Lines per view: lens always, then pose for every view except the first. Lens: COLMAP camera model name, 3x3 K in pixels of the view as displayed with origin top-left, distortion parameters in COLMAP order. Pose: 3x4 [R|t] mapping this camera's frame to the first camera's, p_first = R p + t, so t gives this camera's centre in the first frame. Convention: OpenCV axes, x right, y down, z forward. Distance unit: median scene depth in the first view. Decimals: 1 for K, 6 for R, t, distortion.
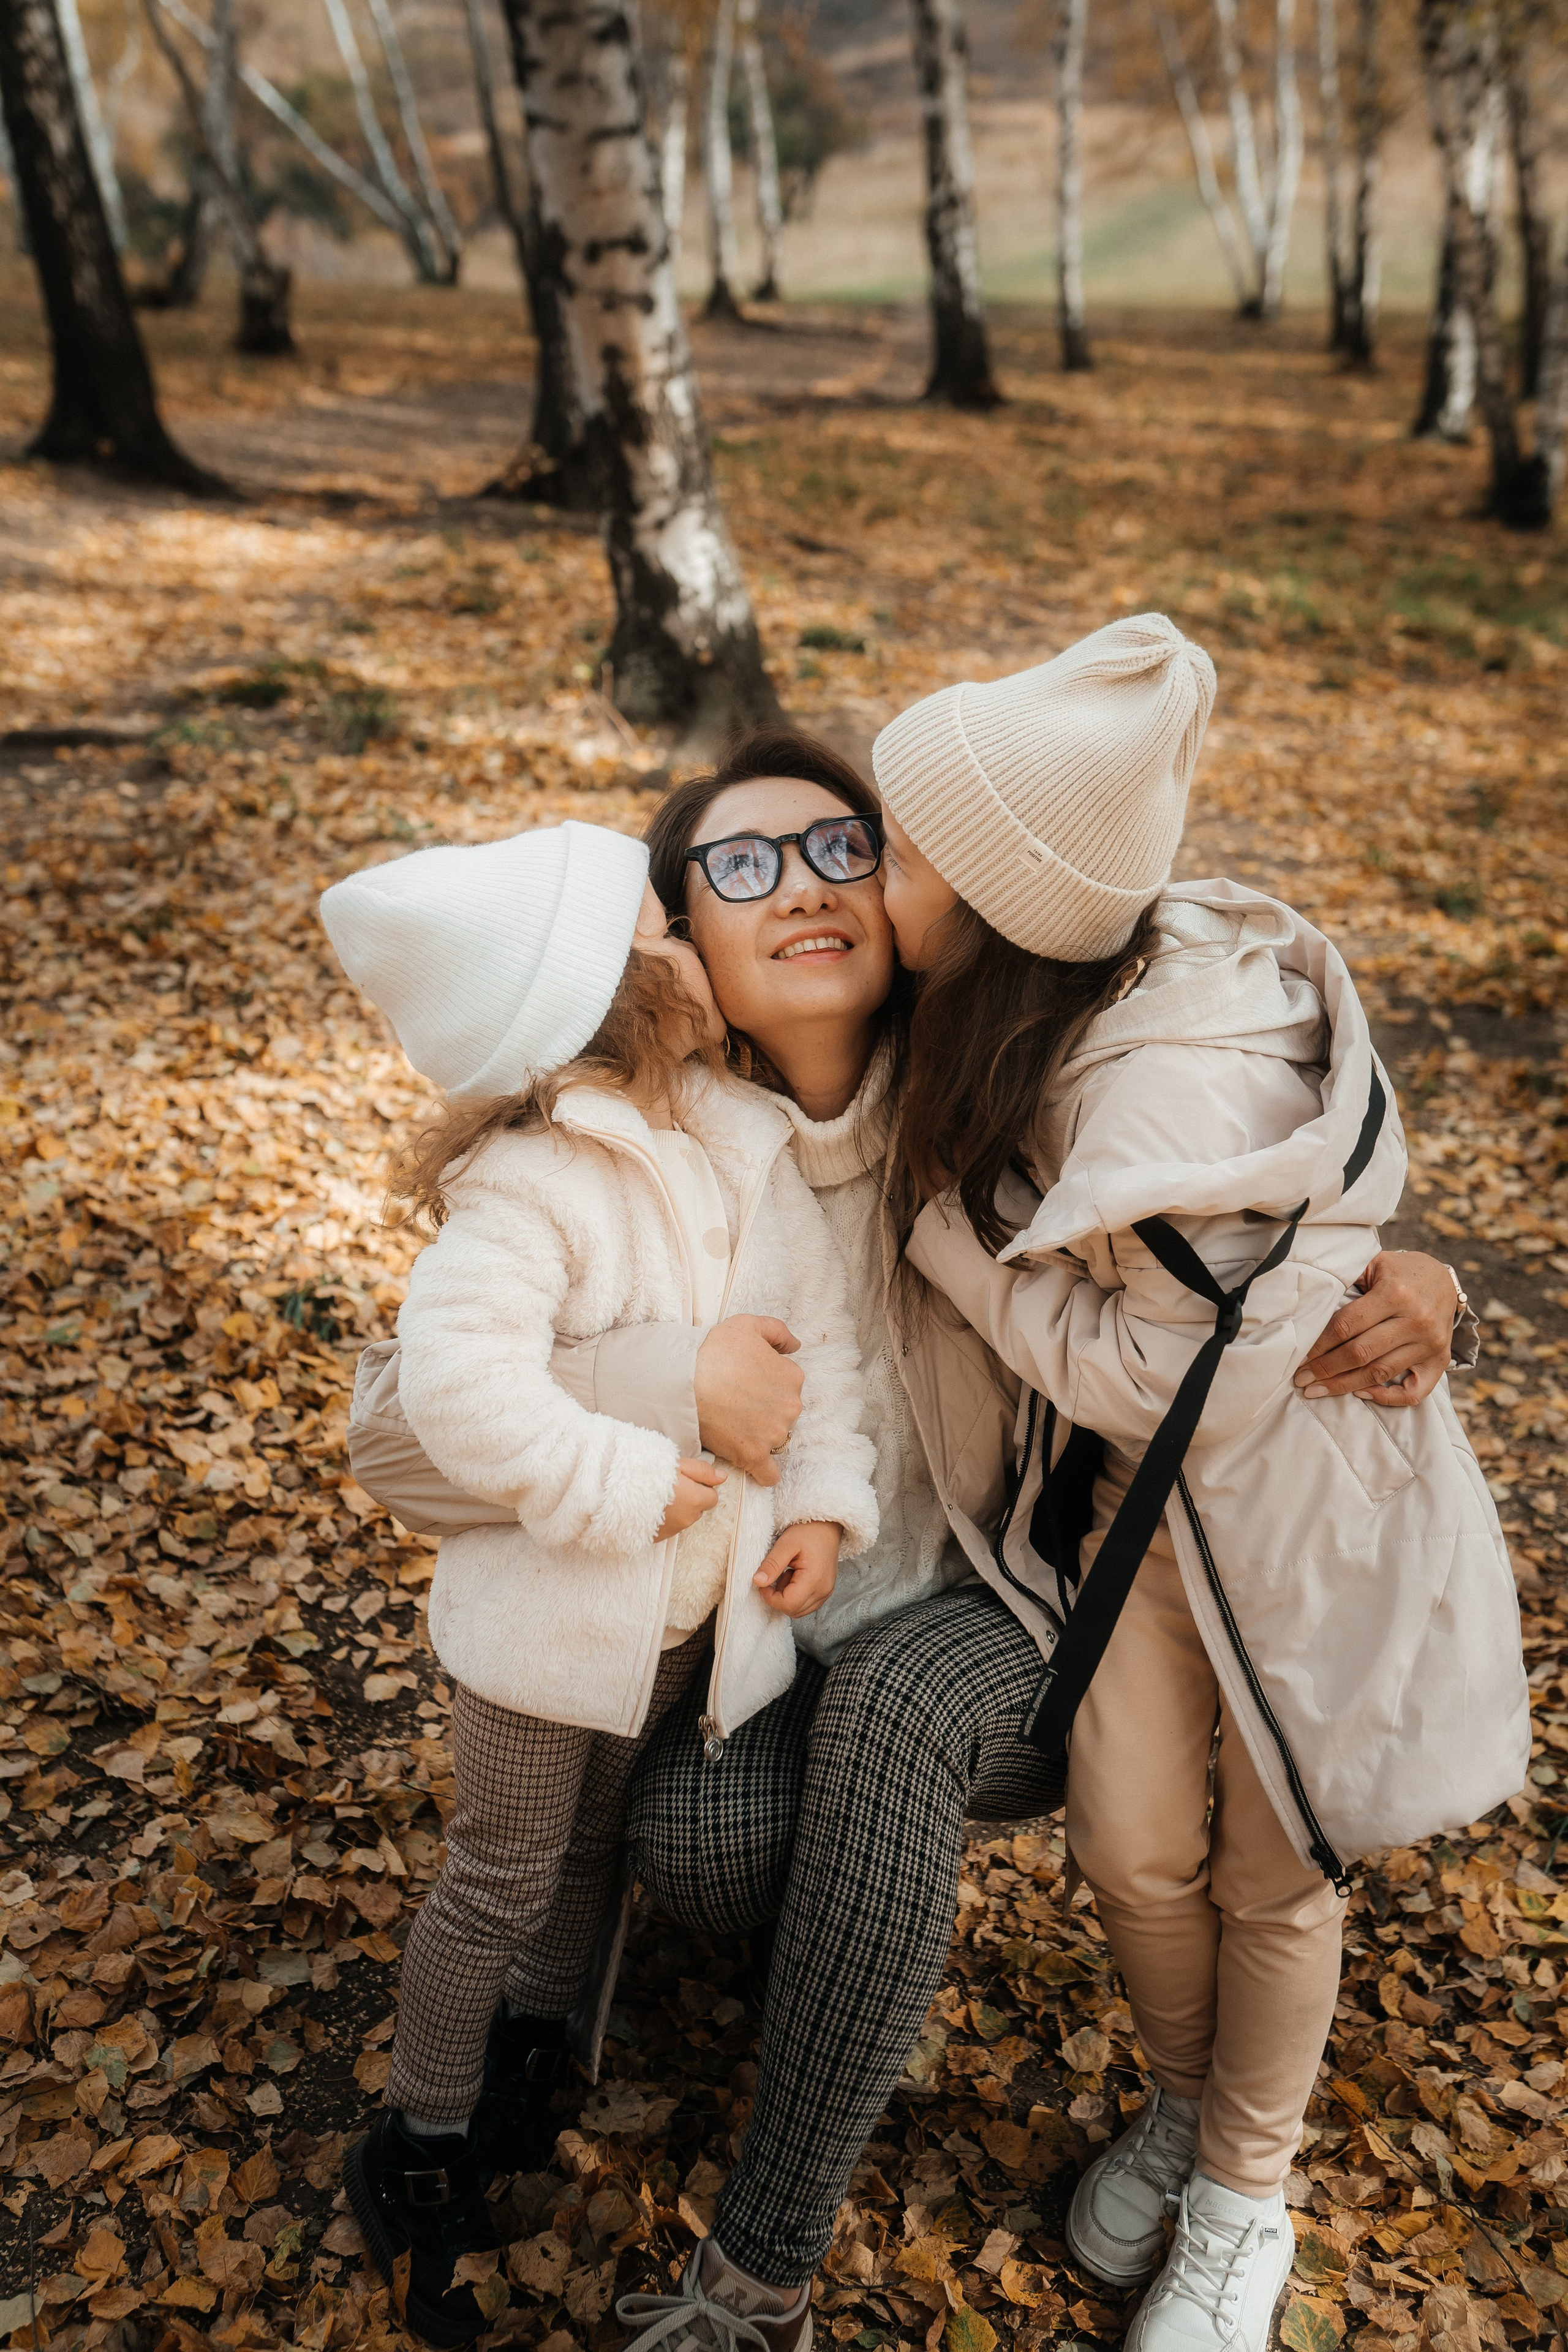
lens RADIAL K [[2276.2, 0, 786.5], [0, 2276.2, 1196.4], [0, 0, 1]] dist [0.002480, 0.007824]
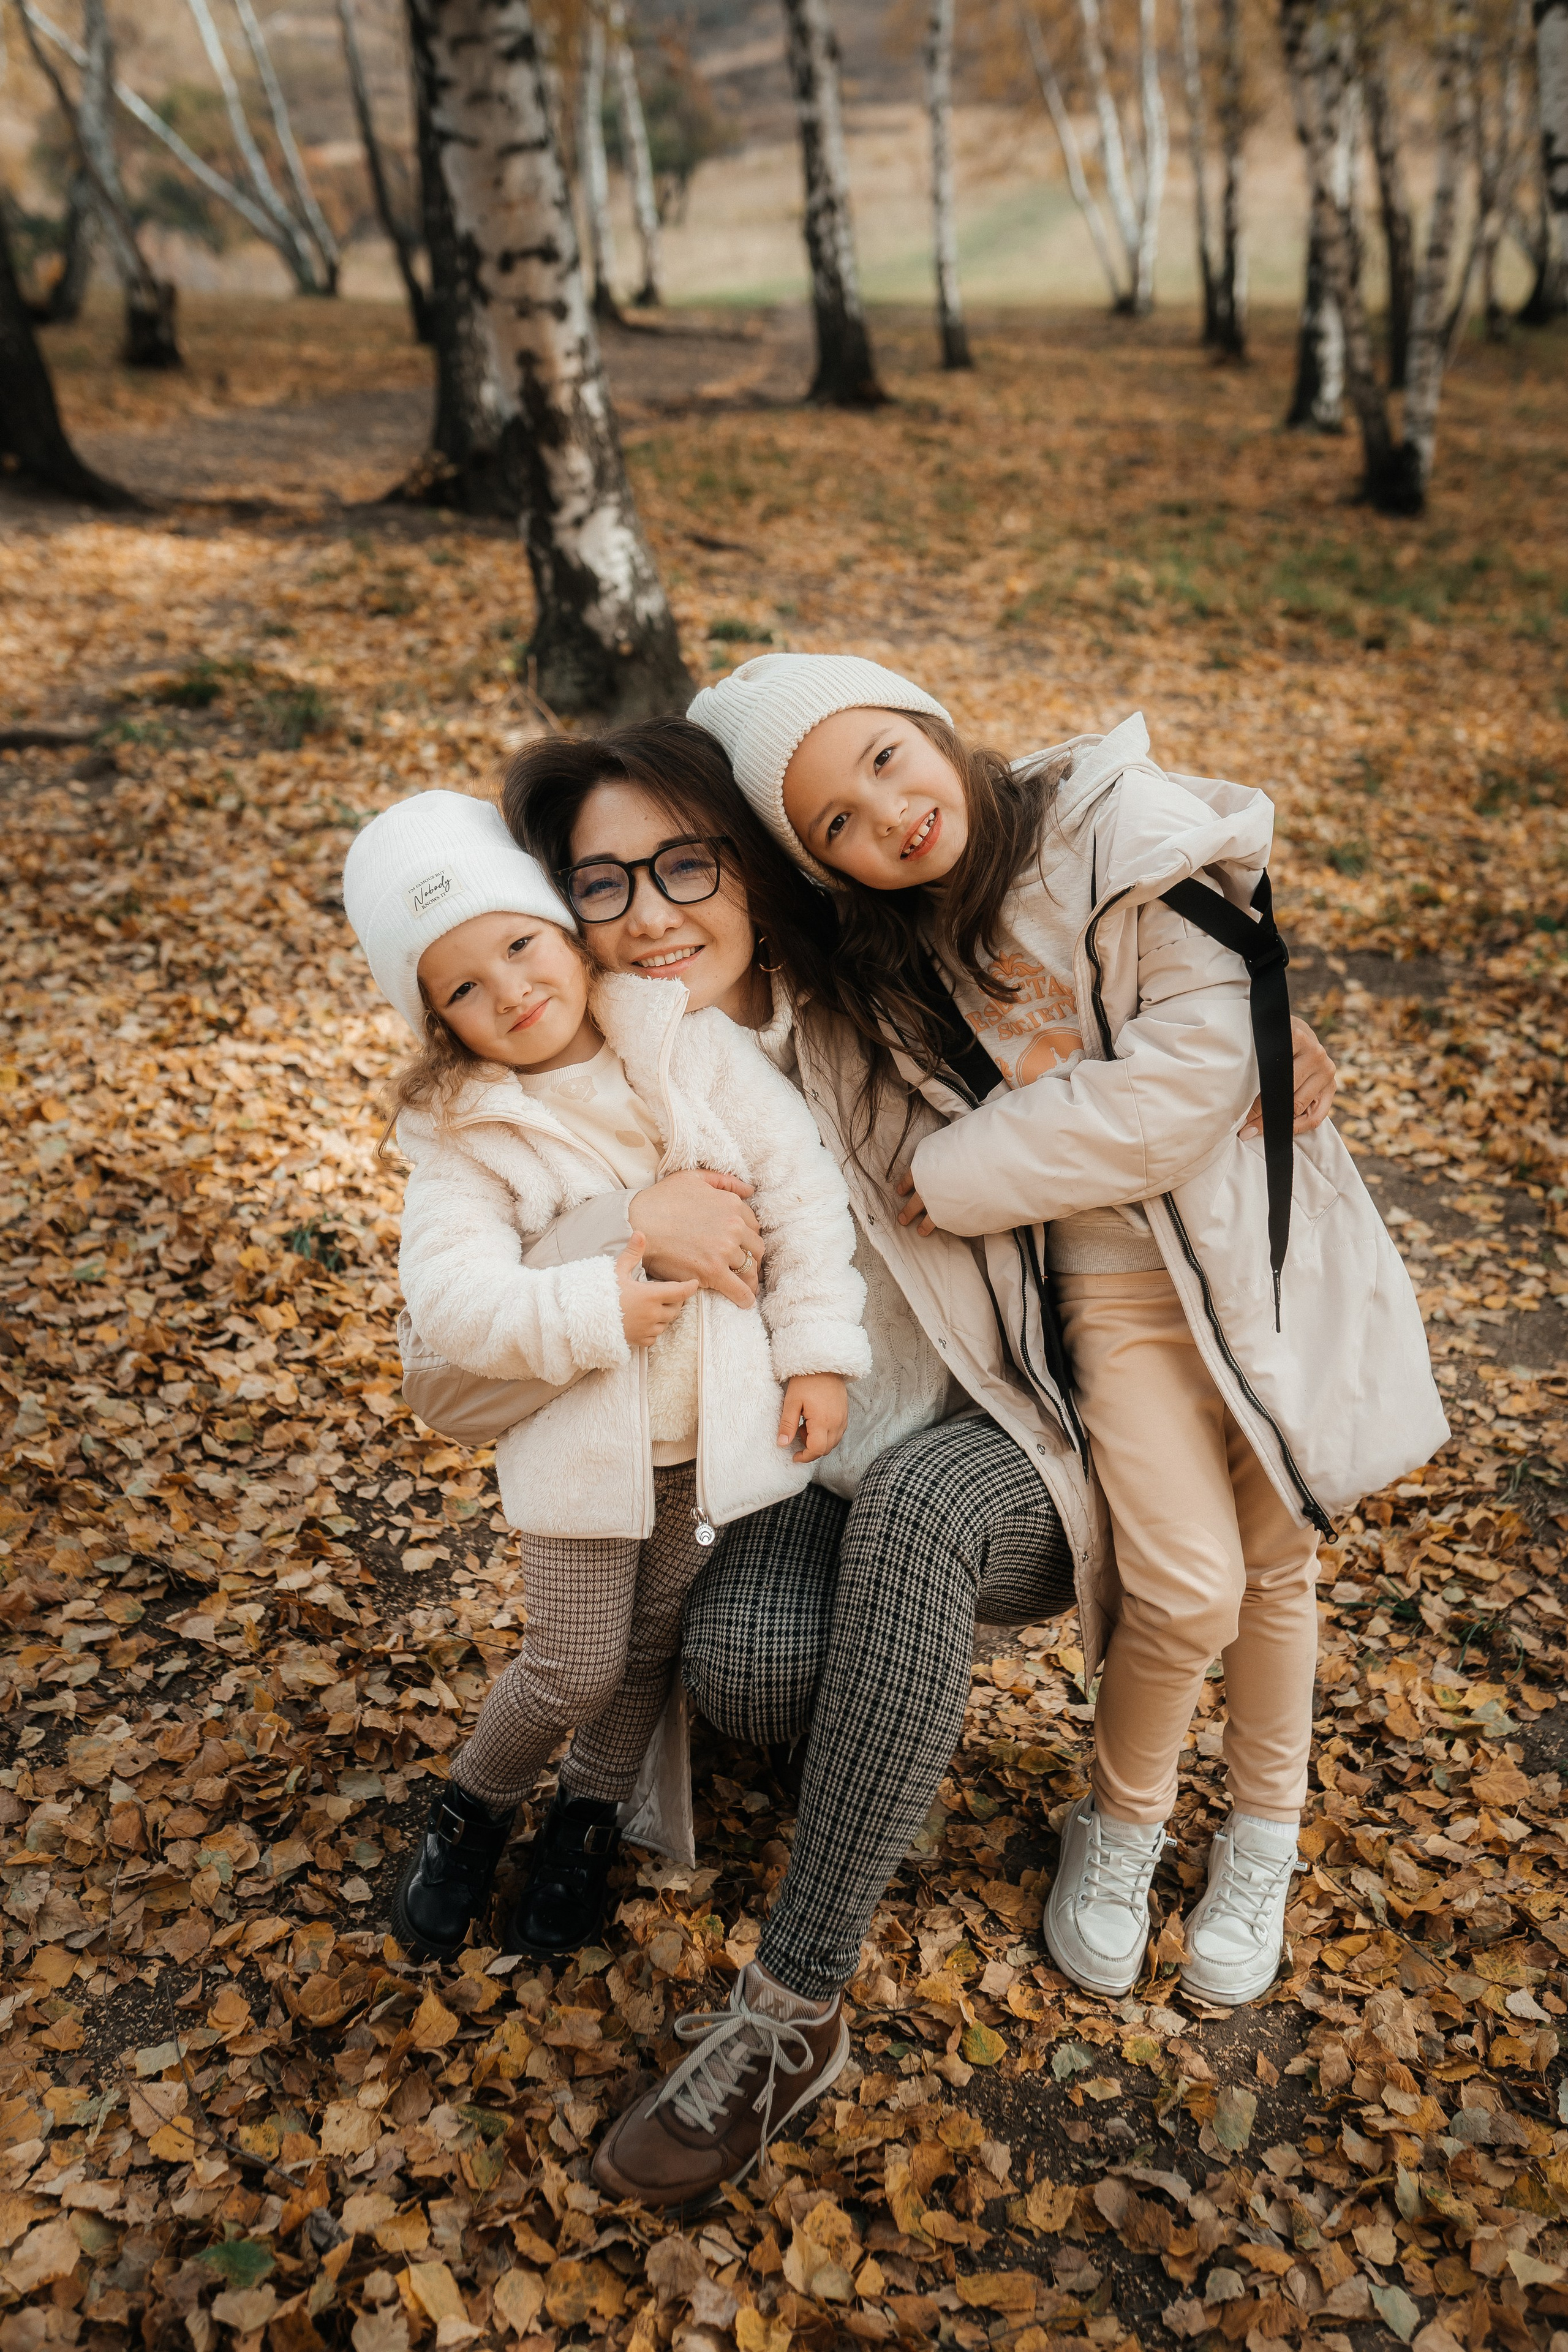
lens RADIAL K [[2276.2, 0, 786.5], [0, 2276.2, 1196.4], [0, 0, 1]] dist [0.002480, 0.007824]
pose [[0.998533, -0.034410, 0.041800, -0.021321], [0.034462, 0.999406, -0.000516, 0.025010], [-0.041757, 0.001956, 0.999126, -0.064120]]
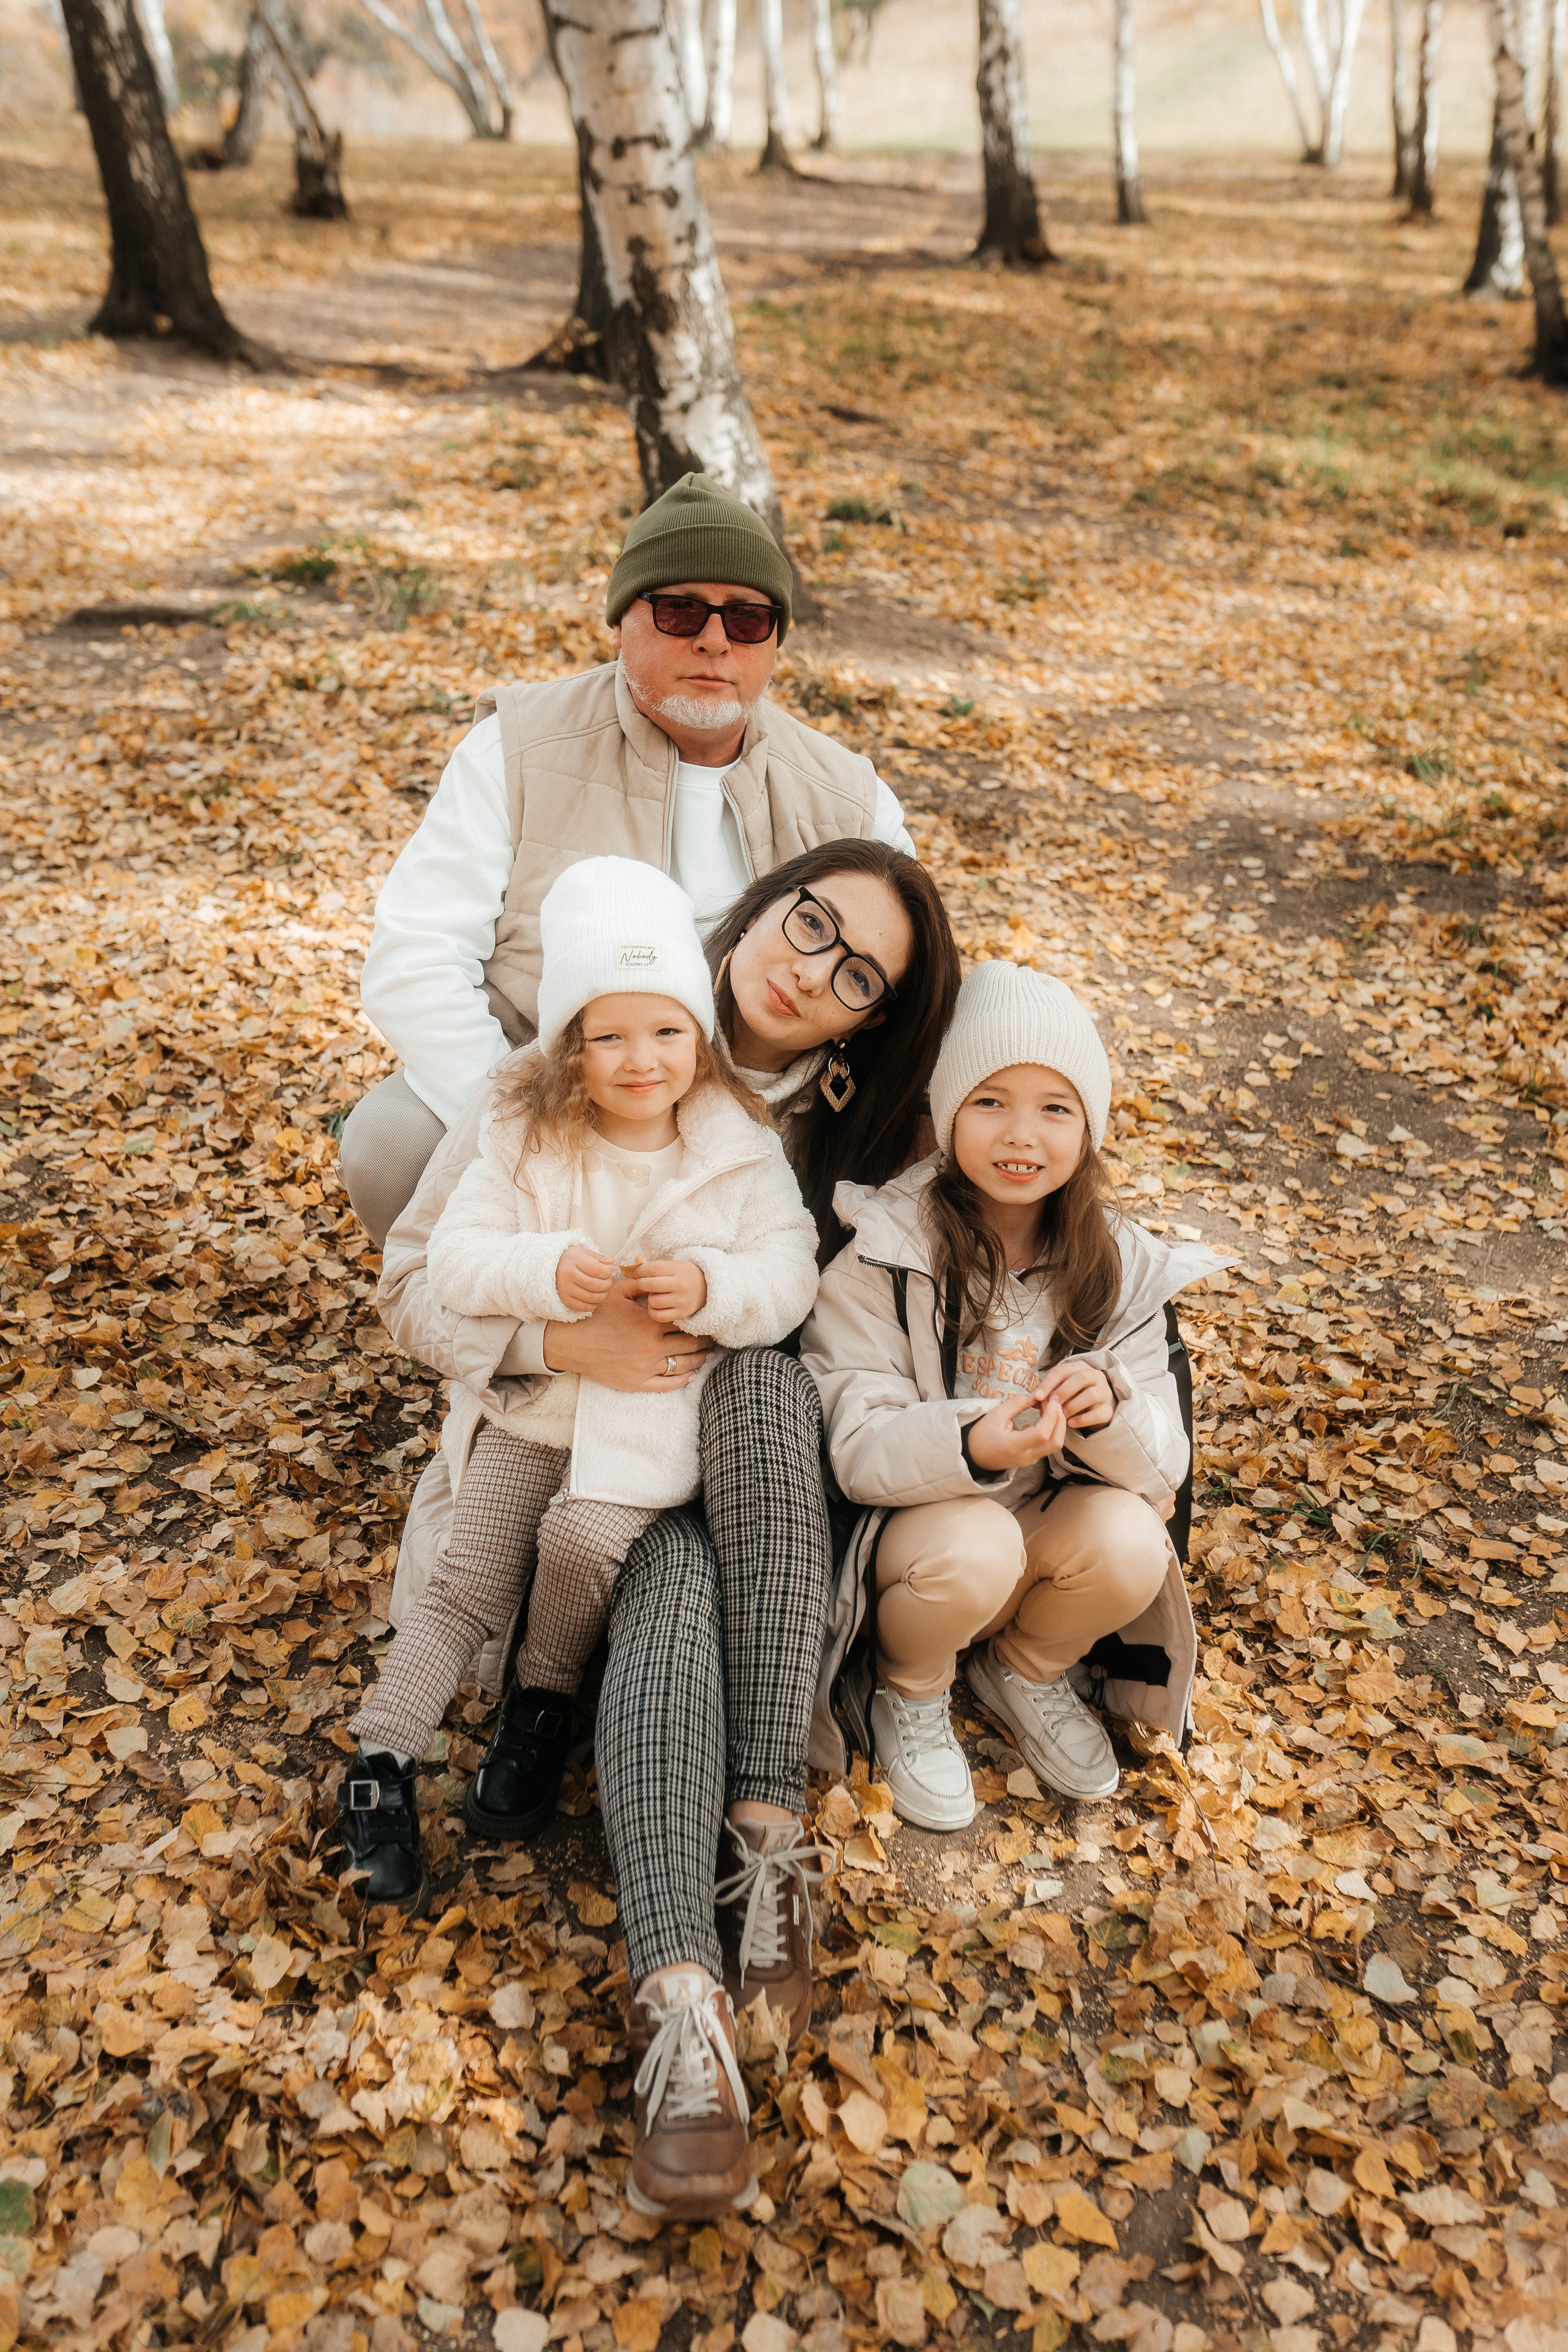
lens RADIAL K [[2278.9, 0, 784.0], [0, 2278.9, 1176.0], [0, 0, 1]] dist [0.009177, -0.003746]
pose [[0.999583, 0.002067, -0.028792, 0.032150], [-0.000612, 0.998726, 0.050451, 0.011421], [0.028859, -0.050413, 0.998311, -0.109750]]
